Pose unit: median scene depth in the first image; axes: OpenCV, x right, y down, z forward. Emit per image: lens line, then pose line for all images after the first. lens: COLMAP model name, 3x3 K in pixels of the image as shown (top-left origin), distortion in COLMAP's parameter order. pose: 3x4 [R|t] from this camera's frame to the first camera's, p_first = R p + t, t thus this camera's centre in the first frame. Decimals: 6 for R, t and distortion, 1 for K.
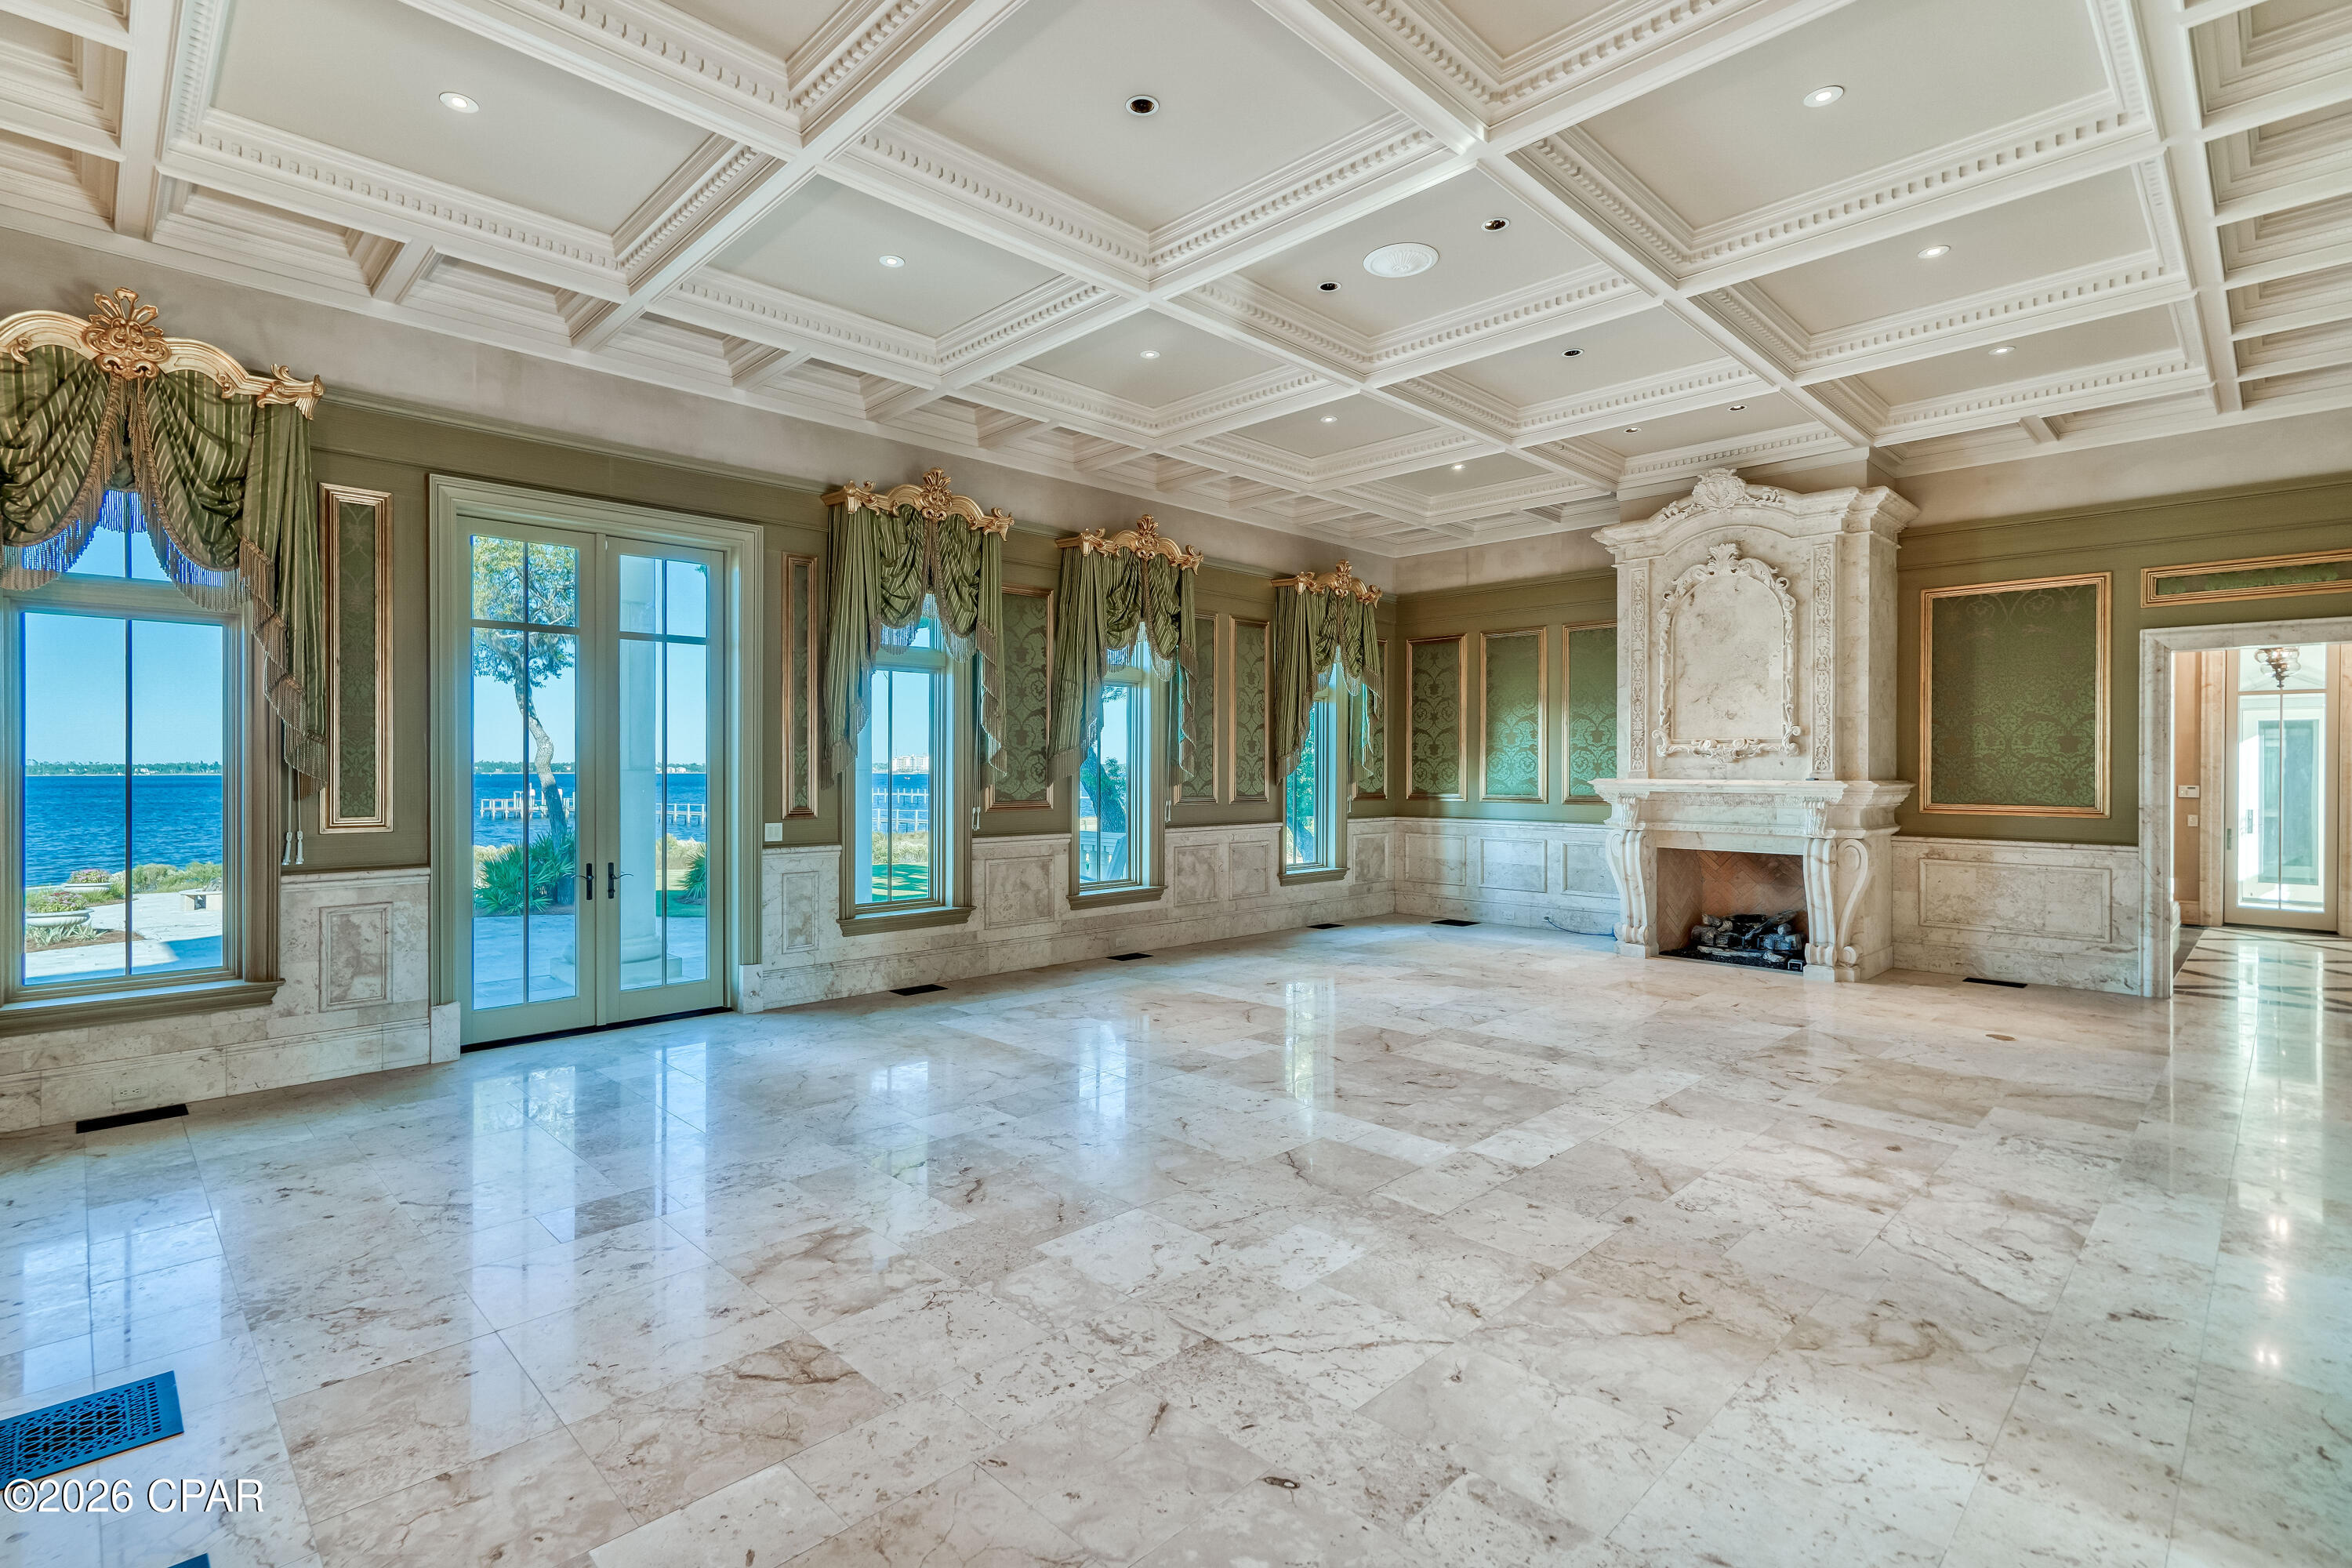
lens RADIAL K [[1101.6, 0, 1144.8], [0, 1101.6, 771.6], [0, 0, 1]] dist [-0.000646, 0.010199]
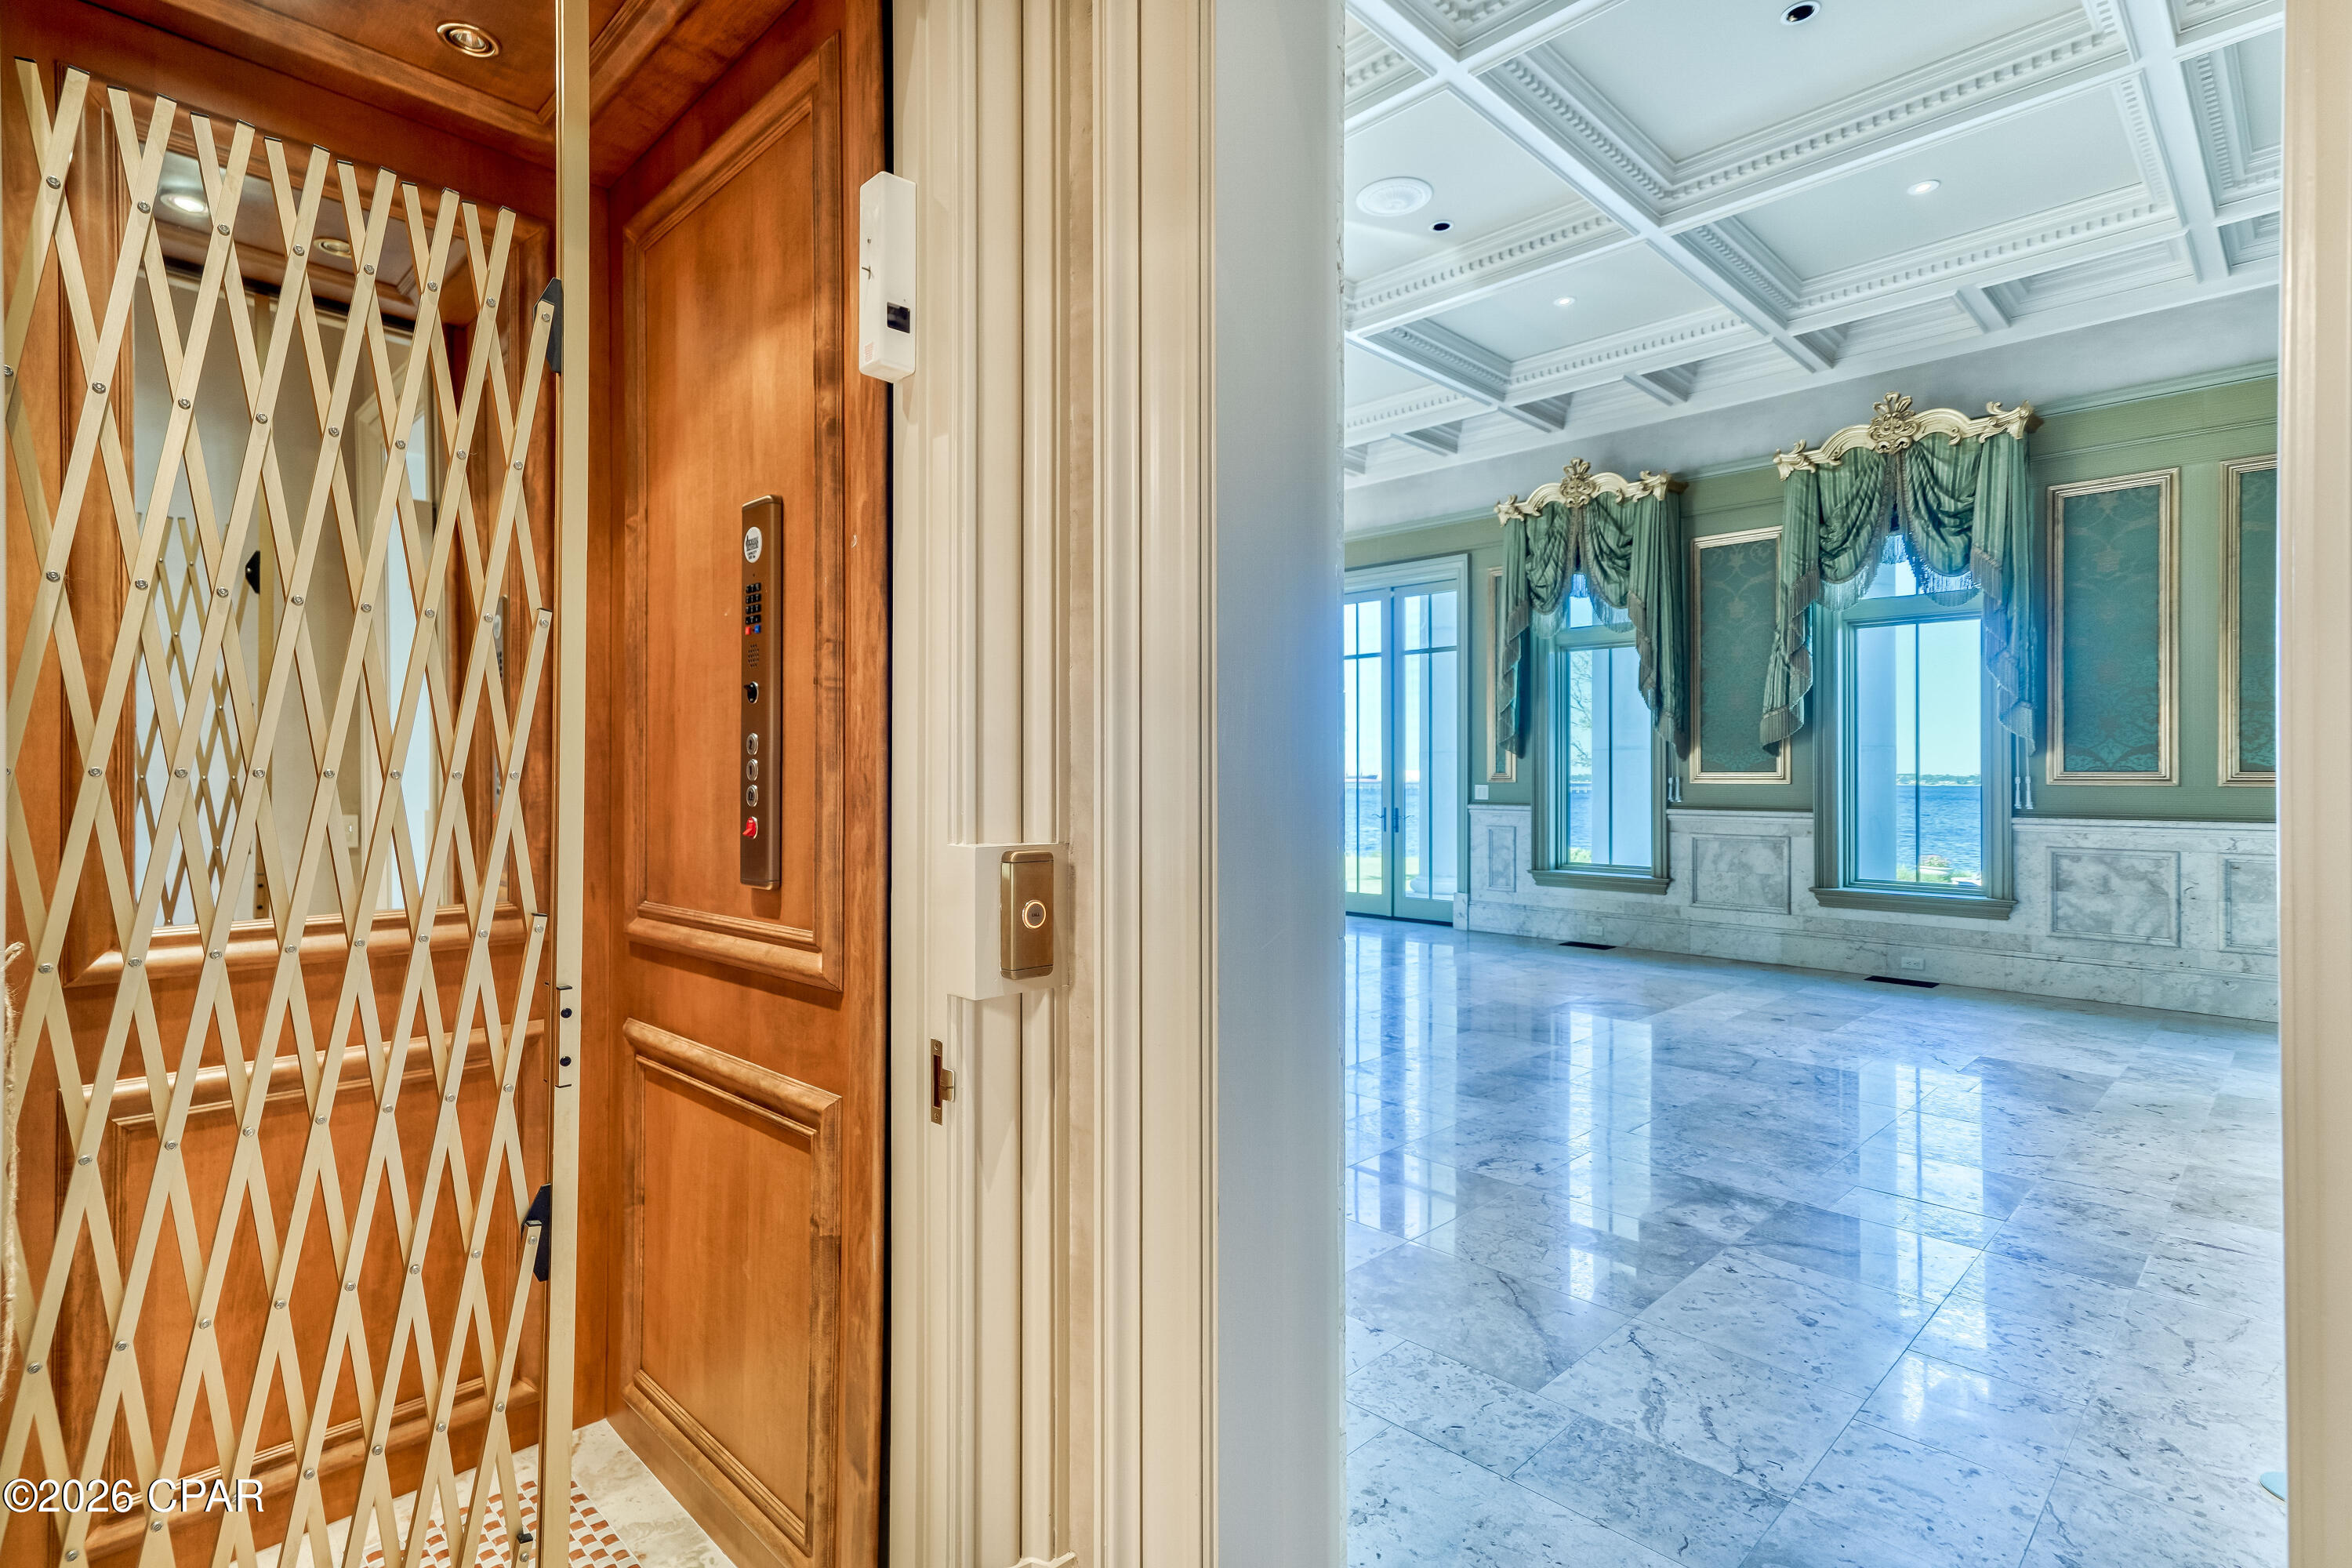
lens RADIAL K [[1152.0, 0, 1154.8], [0, 1152.0, 757.5], [0, 0, 1]] dist [0.000065, 0.015181]
pose [[0.012596, -0.010392, -0.999867, 0.849289], [0.001558, 0.999945, -0.010373, 0.024399], [0.999919, -0.001427, 0.012612, 0.526644]]
